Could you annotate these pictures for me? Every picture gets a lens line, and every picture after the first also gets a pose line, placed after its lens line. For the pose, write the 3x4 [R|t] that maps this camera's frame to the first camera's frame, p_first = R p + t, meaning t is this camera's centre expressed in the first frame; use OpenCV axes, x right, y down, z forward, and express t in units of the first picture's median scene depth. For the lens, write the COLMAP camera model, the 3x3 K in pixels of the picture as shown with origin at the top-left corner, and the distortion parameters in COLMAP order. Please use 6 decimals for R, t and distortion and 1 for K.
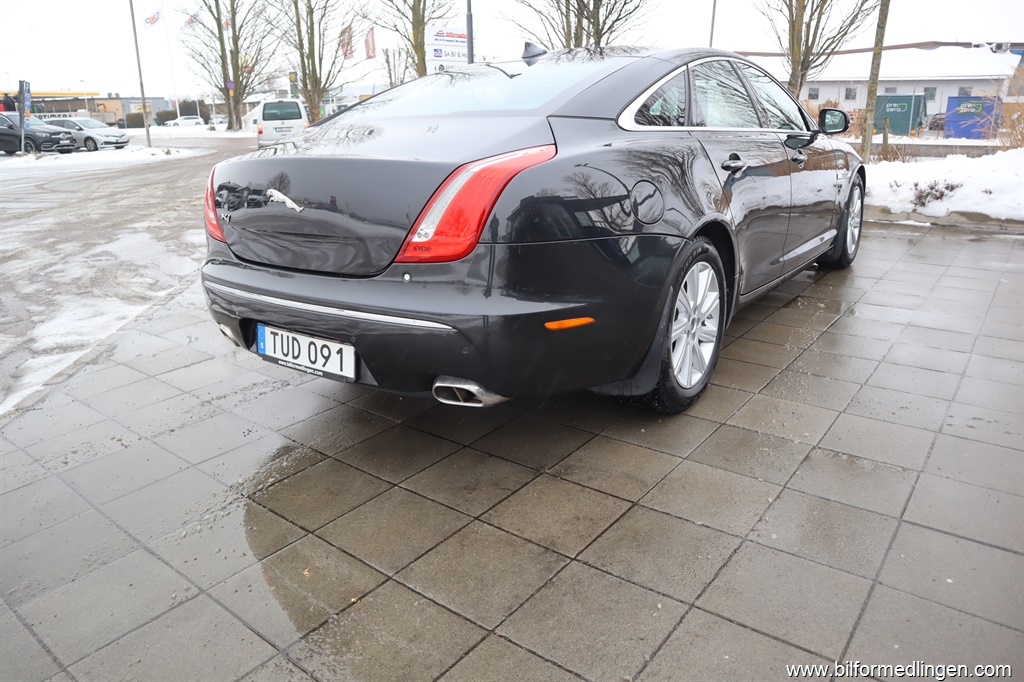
lens RADIAL K [[703.0, 0, 512.0], [0, 703.0, 341.0], [0, 0, 1]] dist [-0.126303, 0.079620]
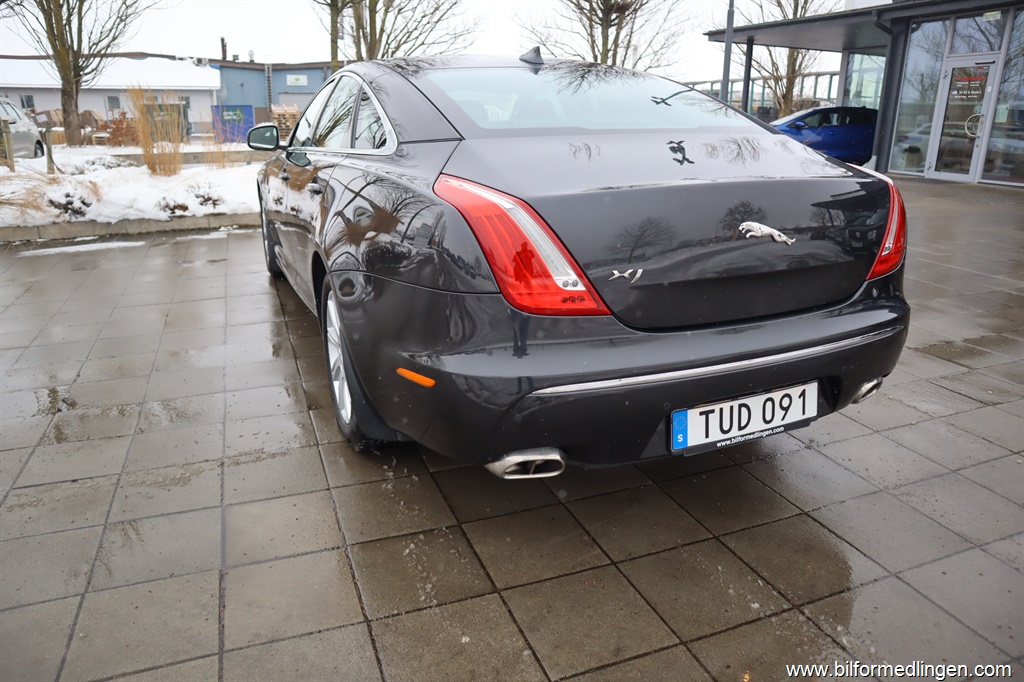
lens RADIAL K [[703.0, 0, 512.0], [0, 703.0, 341.0], [0, 0, 1]] dist [-0.126303, 0.079620]
pose [[0.517593, -0.241342, 0.820885, -1.069526], [0.250988, 0.960016, 0.123991, -0.235995], [-0.817987, 0.141855, 0.557471, 0.746498]]
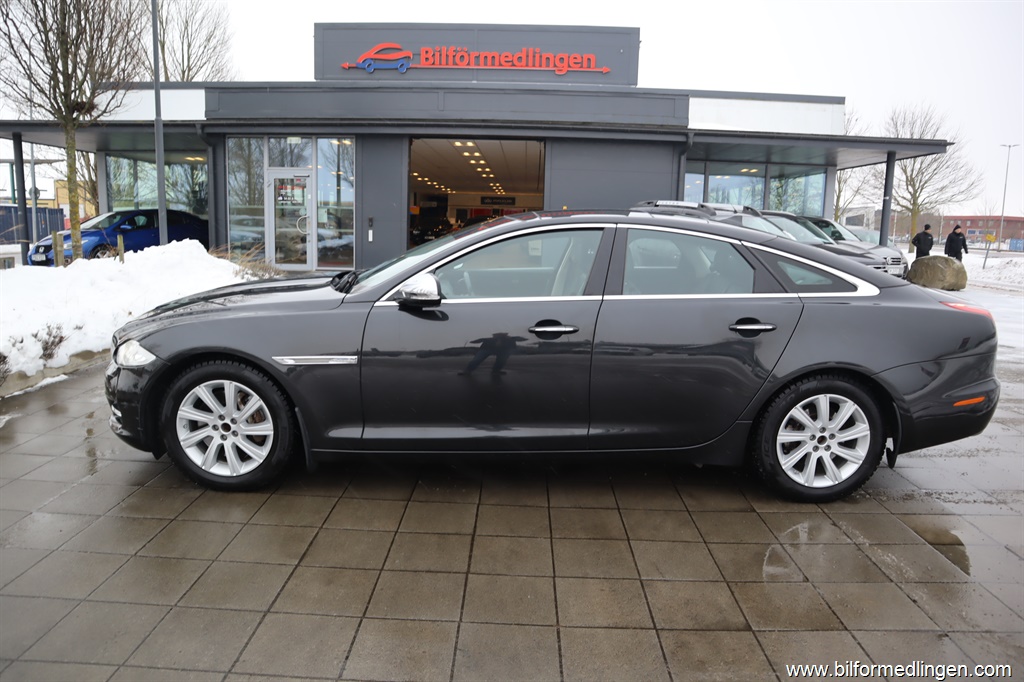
lens RADIAL K [[703.0, 0, 512.0], [0, 703.0, 341.0], [0, 0, 1]] dist [-0.126303, 0.079620]
pose [[-0.599126, -0.127508, 0.790436, -1.075409], [0.246079, 0.910127, 0.333337, -1.008547], [-0.761901, 0.394221, -0.513904, 2.806220]]
